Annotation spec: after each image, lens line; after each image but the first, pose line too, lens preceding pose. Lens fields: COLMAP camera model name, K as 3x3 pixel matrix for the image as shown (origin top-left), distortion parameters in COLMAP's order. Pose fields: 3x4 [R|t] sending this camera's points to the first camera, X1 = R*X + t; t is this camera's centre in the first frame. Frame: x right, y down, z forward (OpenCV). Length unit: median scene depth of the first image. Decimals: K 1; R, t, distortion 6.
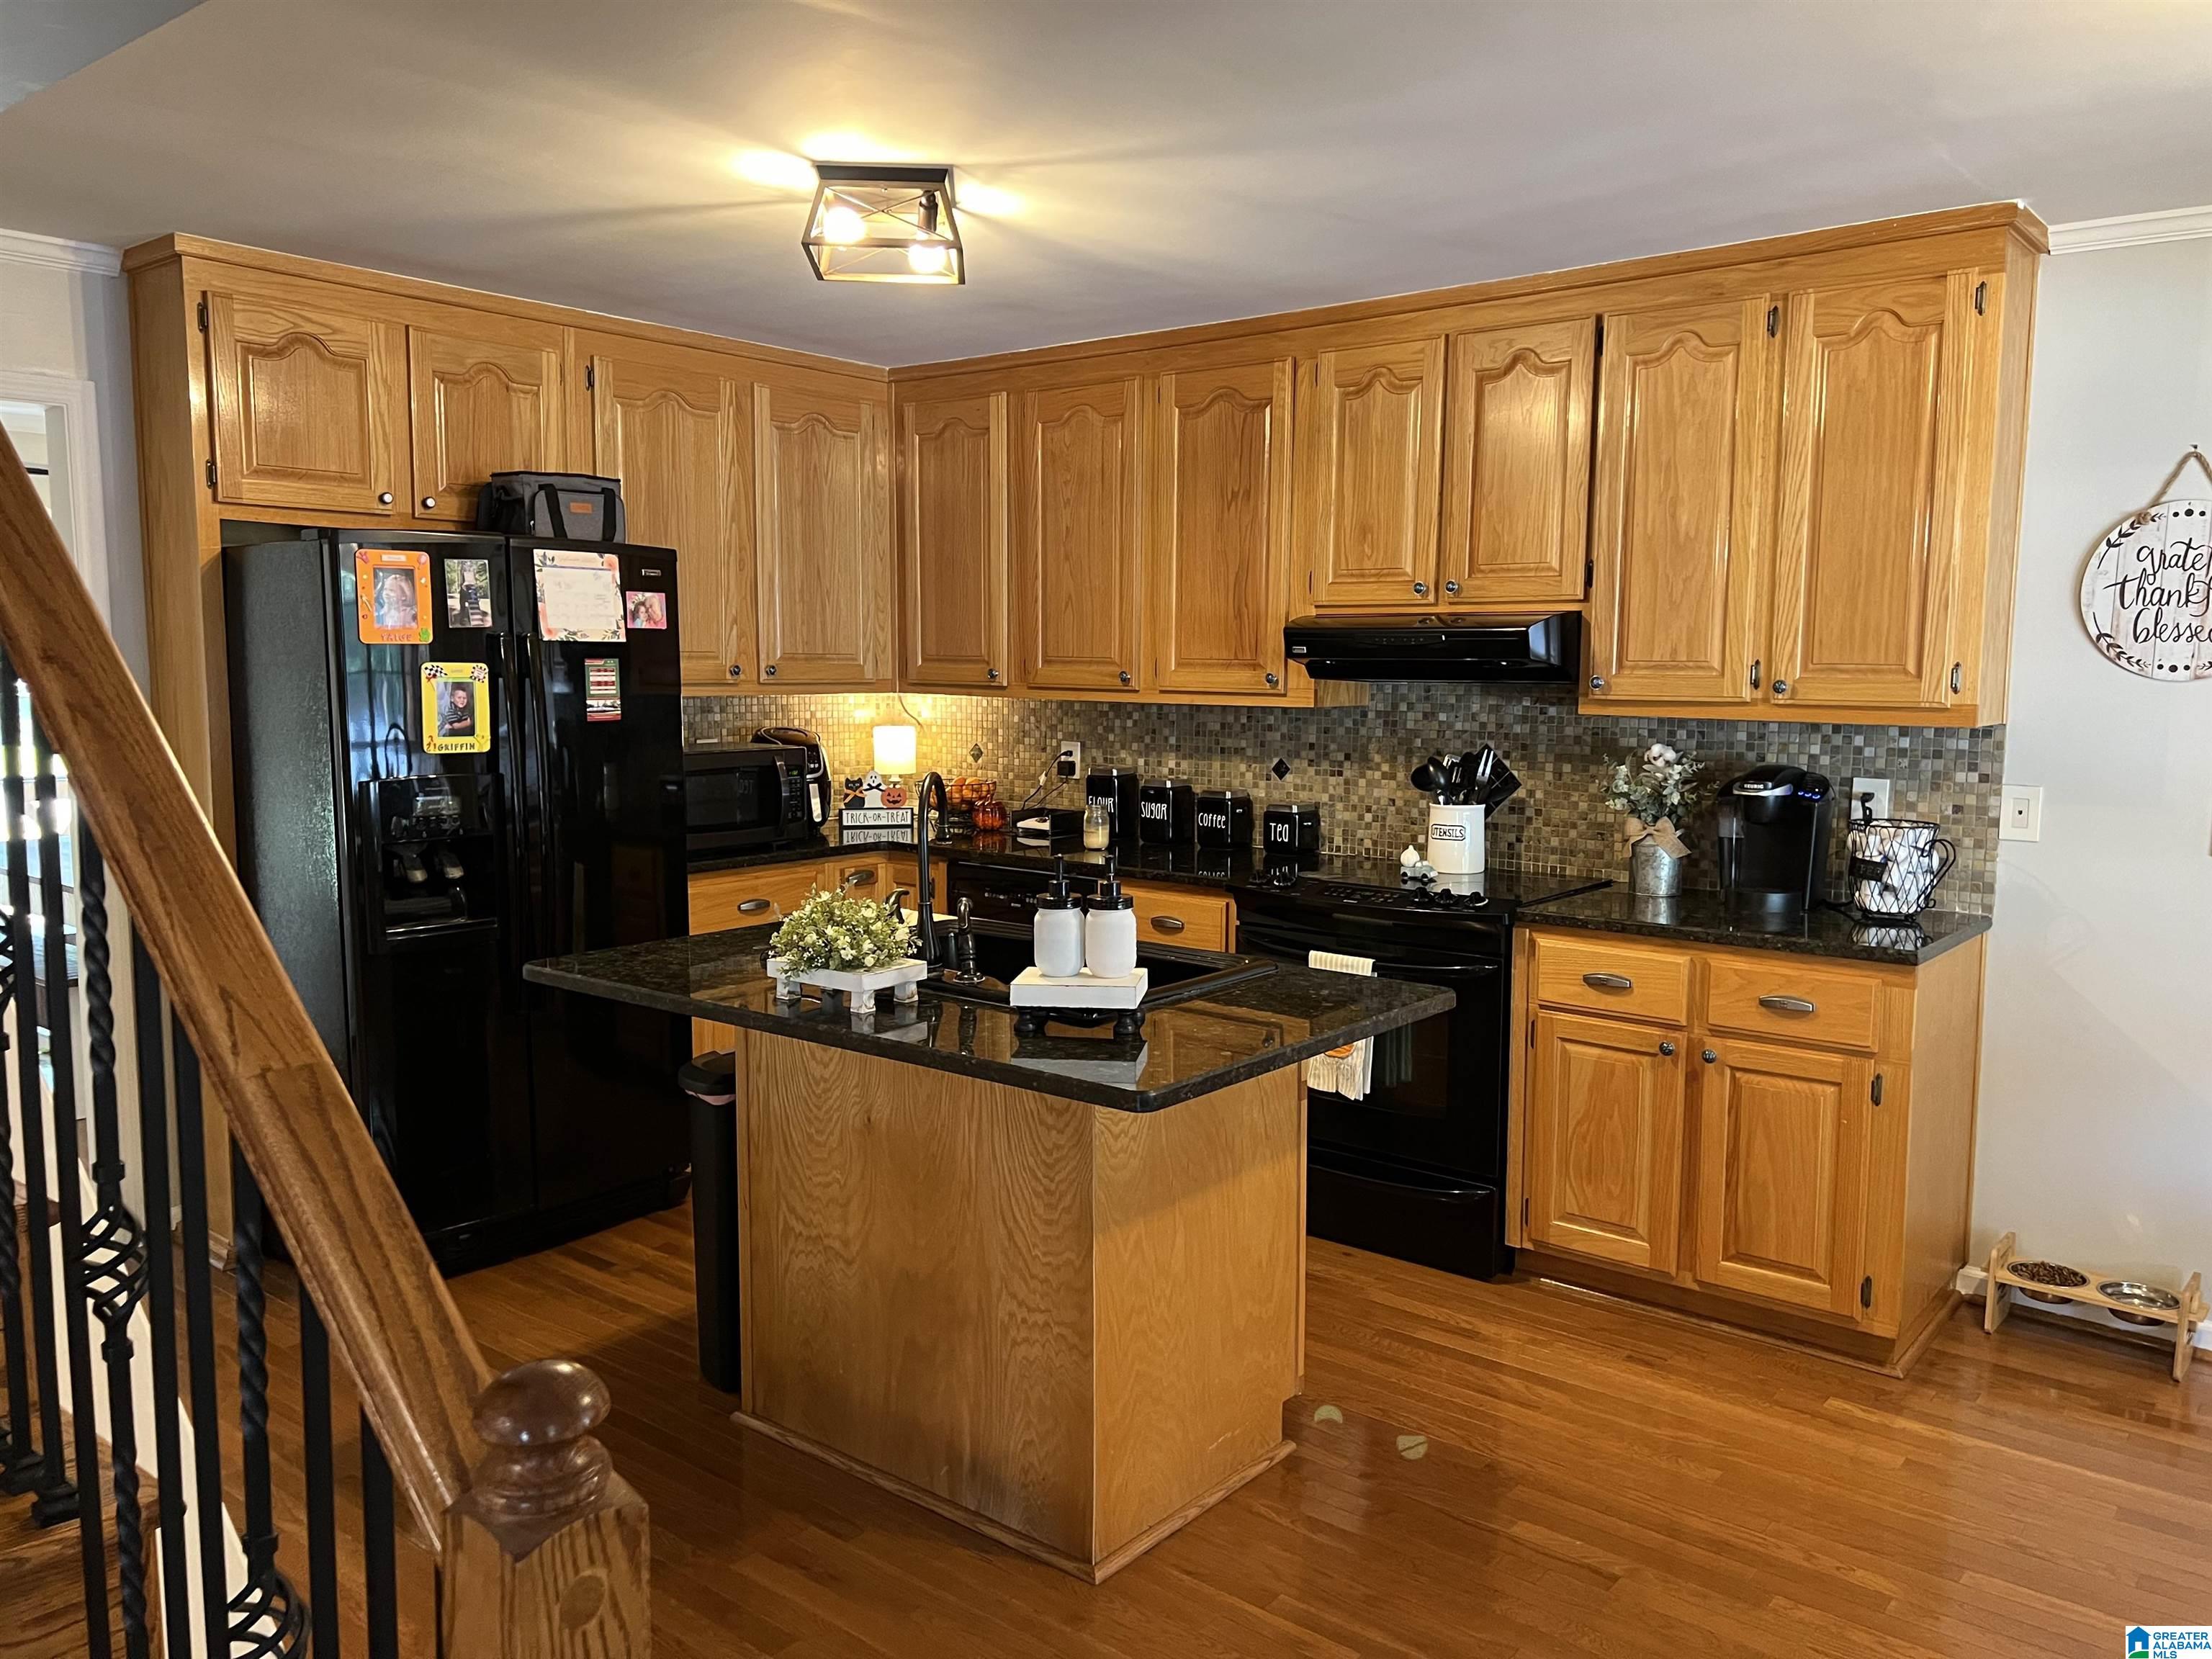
lens RADIAL K [[1646.4, 0, 1122.1], [0, 1646.4, 848.5], [0, 0, 1]] dist [0.066007, -0.084949]
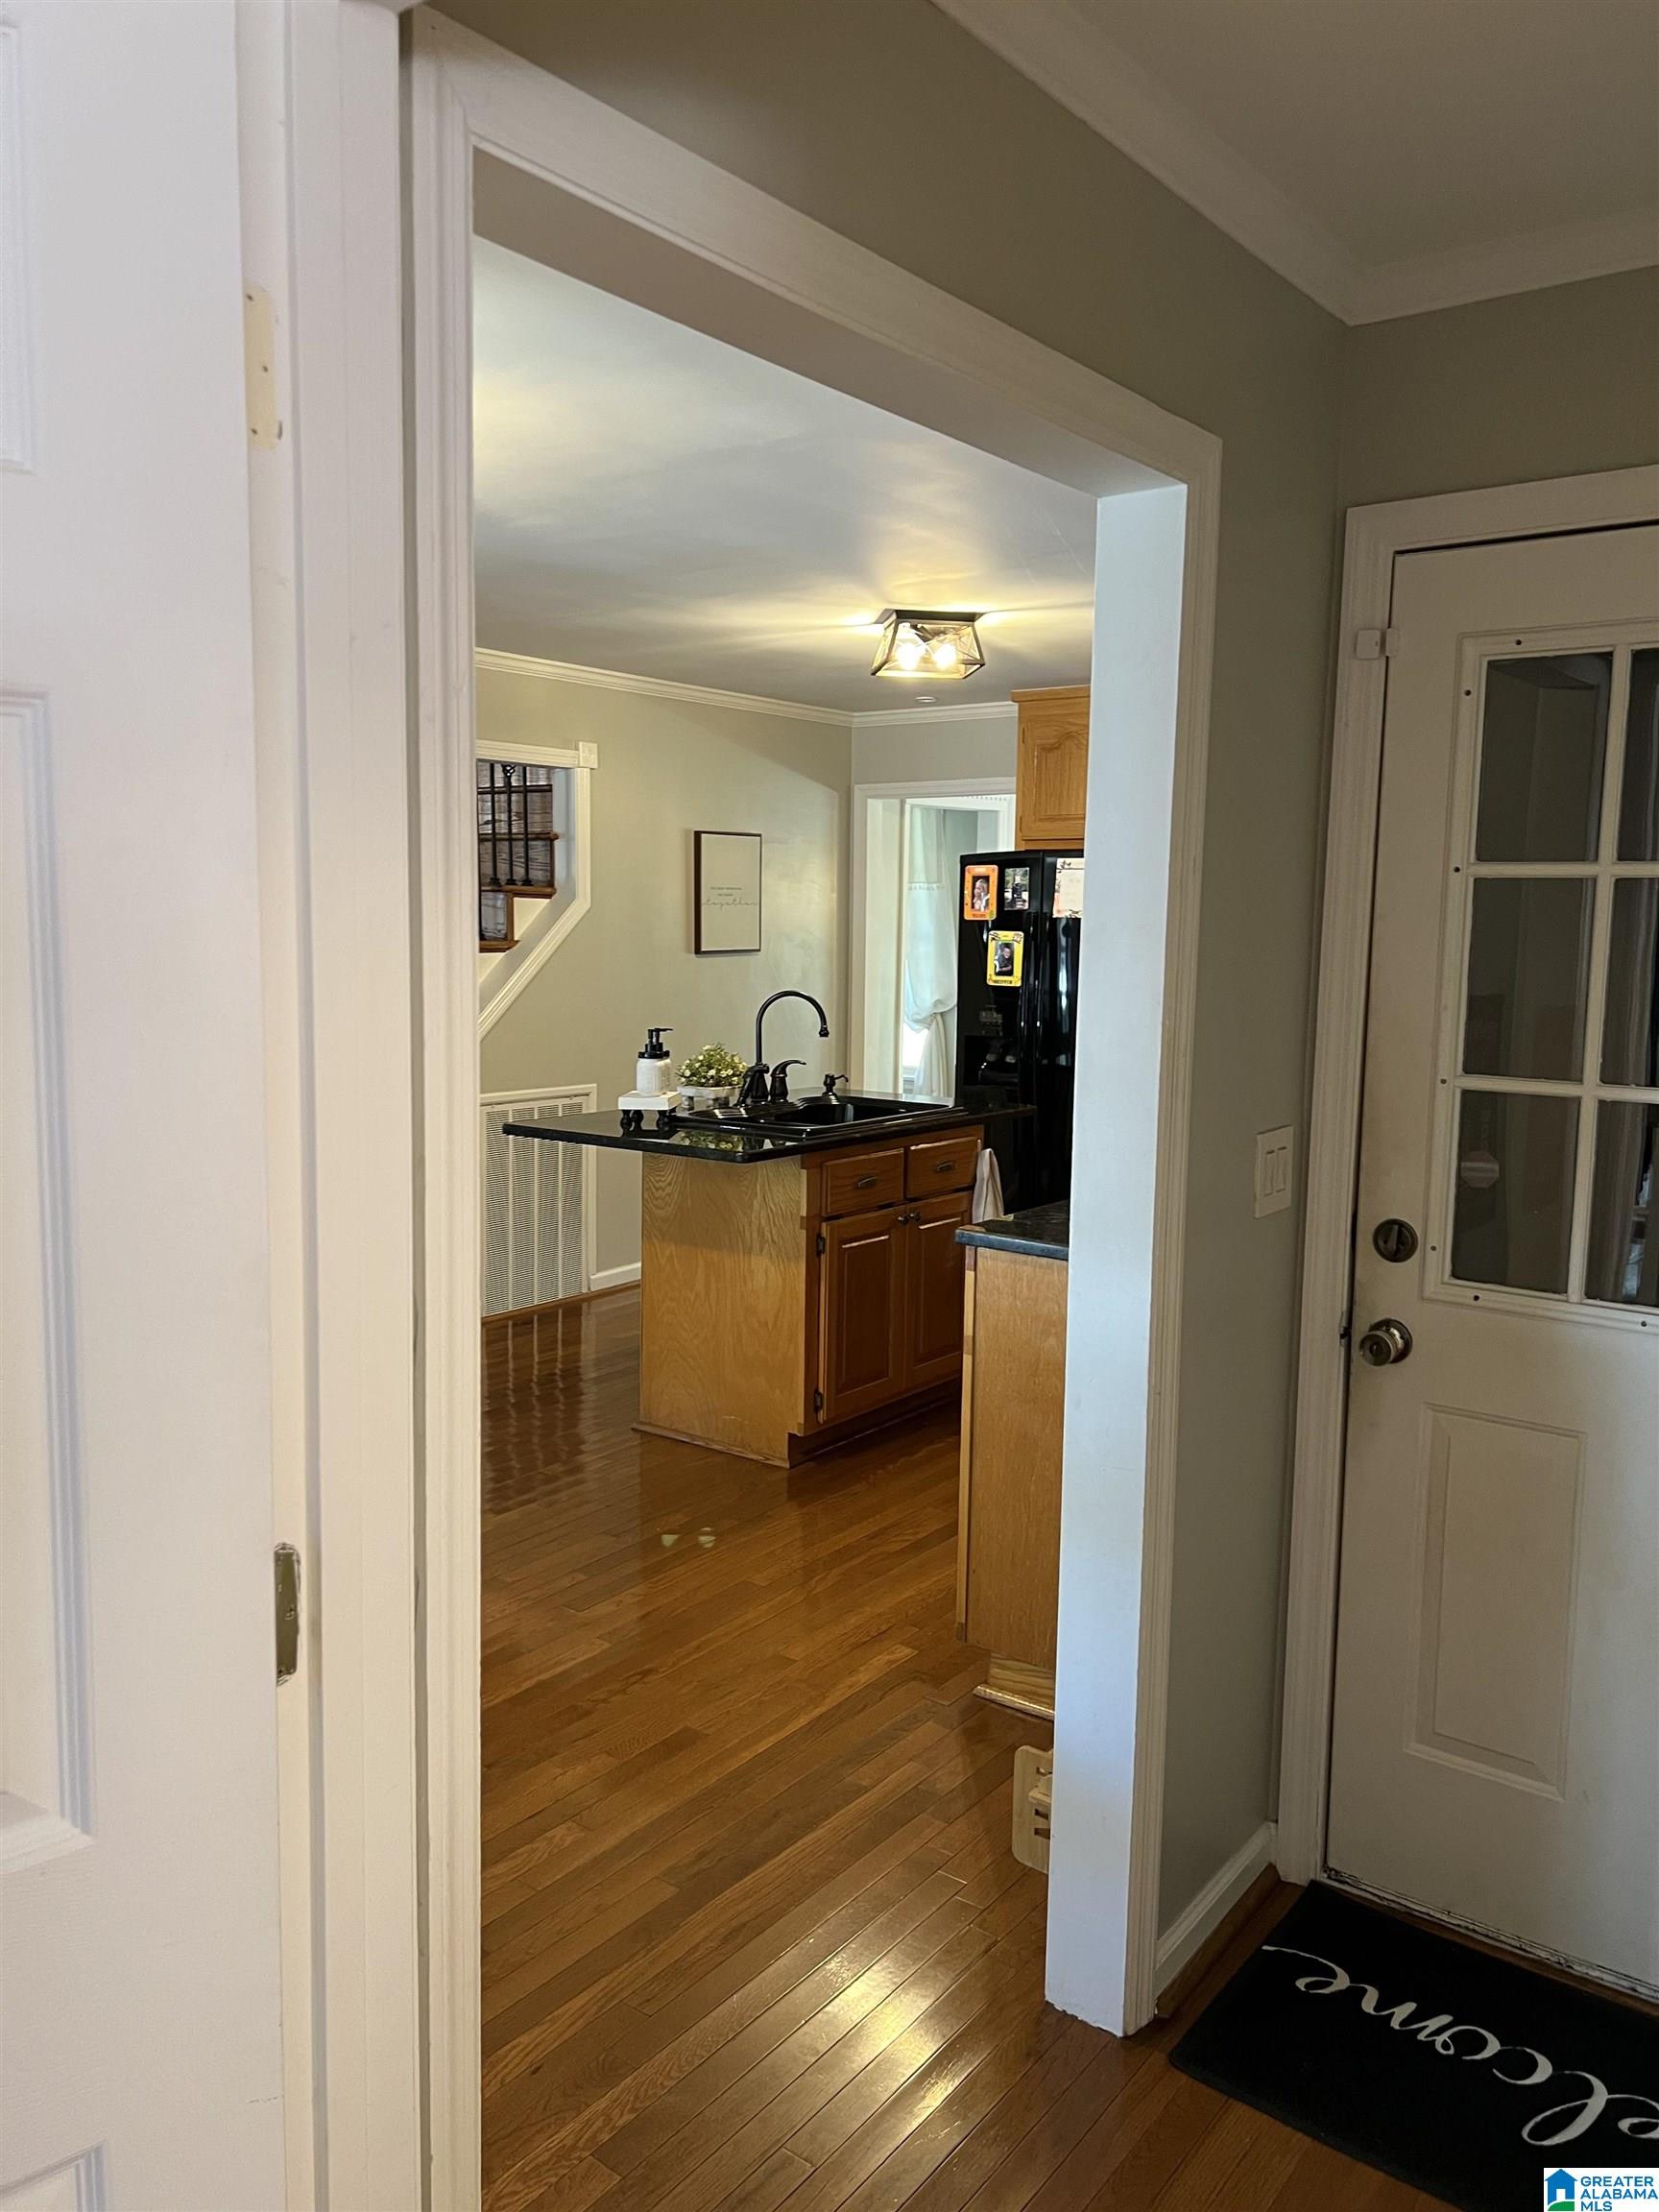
lens RADIAL K [[1646.4, 0, 826.6], [0, 1646.4, 1118.0], [0, 0, 1]] dist [0.066007, -0.084949]
pose [[0.035194, 0.111843, -0.993102, 1.086738], [-0.130541, 0.985719, 0.106386, -0.069928], [0.990818, 0.125897, 0.049291, 0.670780]]
